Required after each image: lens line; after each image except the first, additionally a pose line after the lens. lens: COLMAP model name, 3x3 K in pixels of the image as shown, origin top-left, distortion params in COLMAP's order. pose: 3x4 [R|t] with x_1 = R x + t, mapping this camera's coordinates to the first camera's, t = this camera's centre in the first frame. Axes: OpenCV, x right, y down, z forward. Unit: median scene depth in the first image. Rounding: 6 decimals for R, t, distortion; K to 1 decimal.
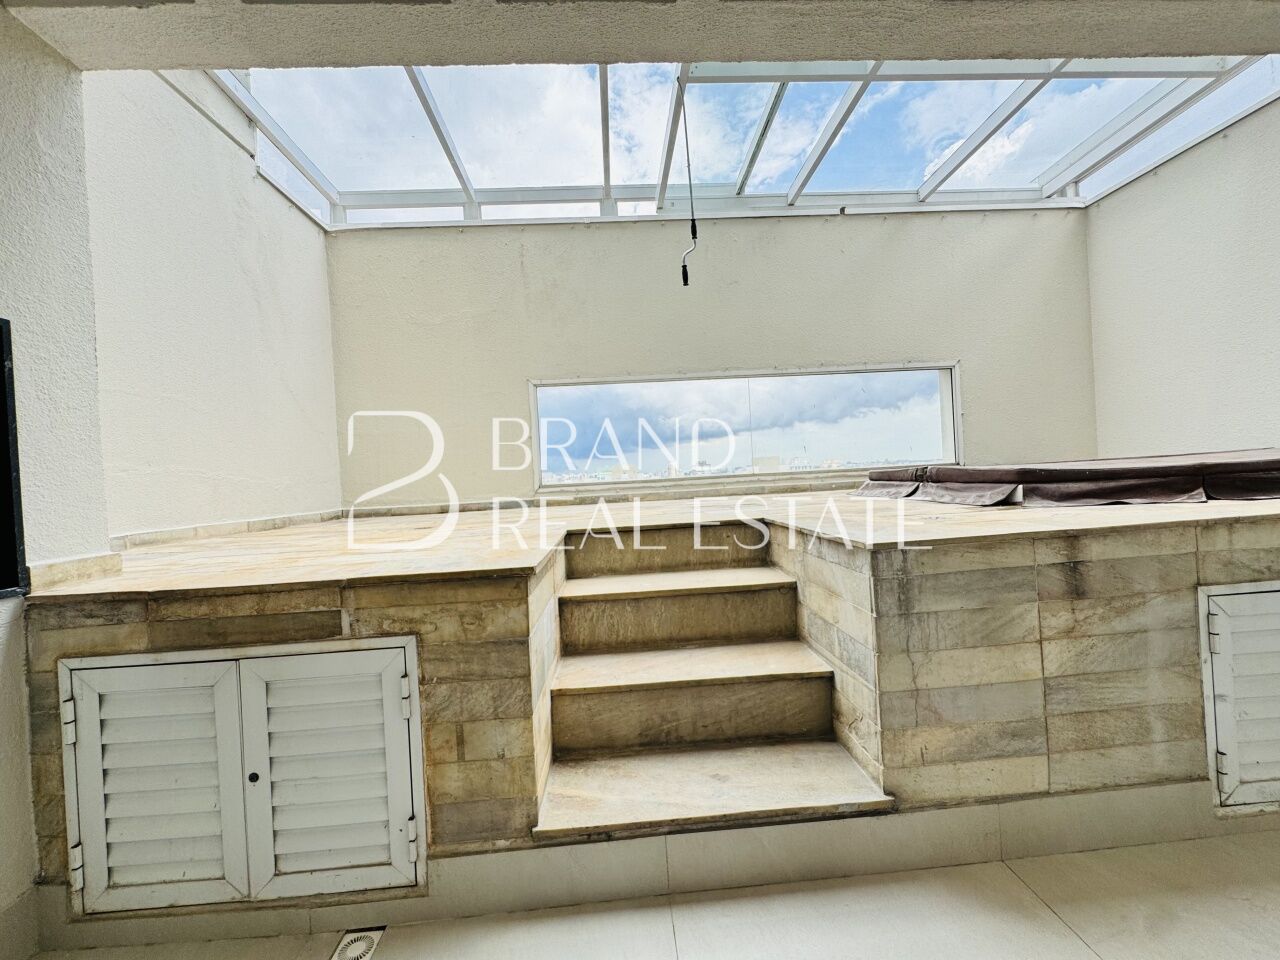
lens RADIAL K [[510.0, 0, 639.4], [0, 510.0, 475.3], [0, 0, 1]] dist [-0.001365, 0.000754]
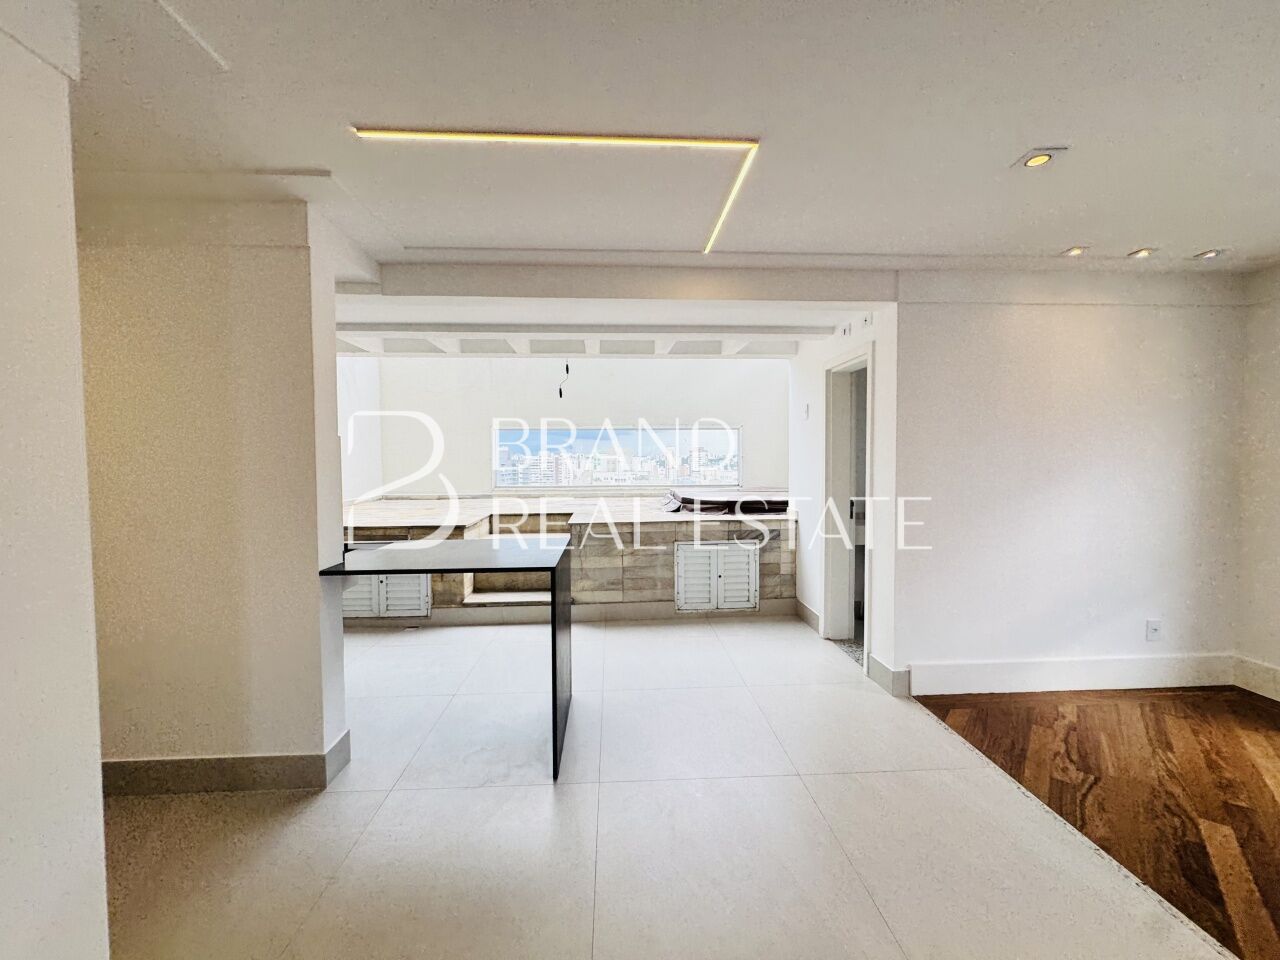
lens RADIAL K [[510.0, 0, 637.2], [0, 510.0, 479.5], [0, 0, 1]] dist [-0.001365, 0.000754]
pose [[0.998825, 0.048105, -0.005898, 0.877827], [-0.047833, 0.998059, 0.039875, -0.289249], [0.007805, -0.039546, 0.999187, -2.203723]]
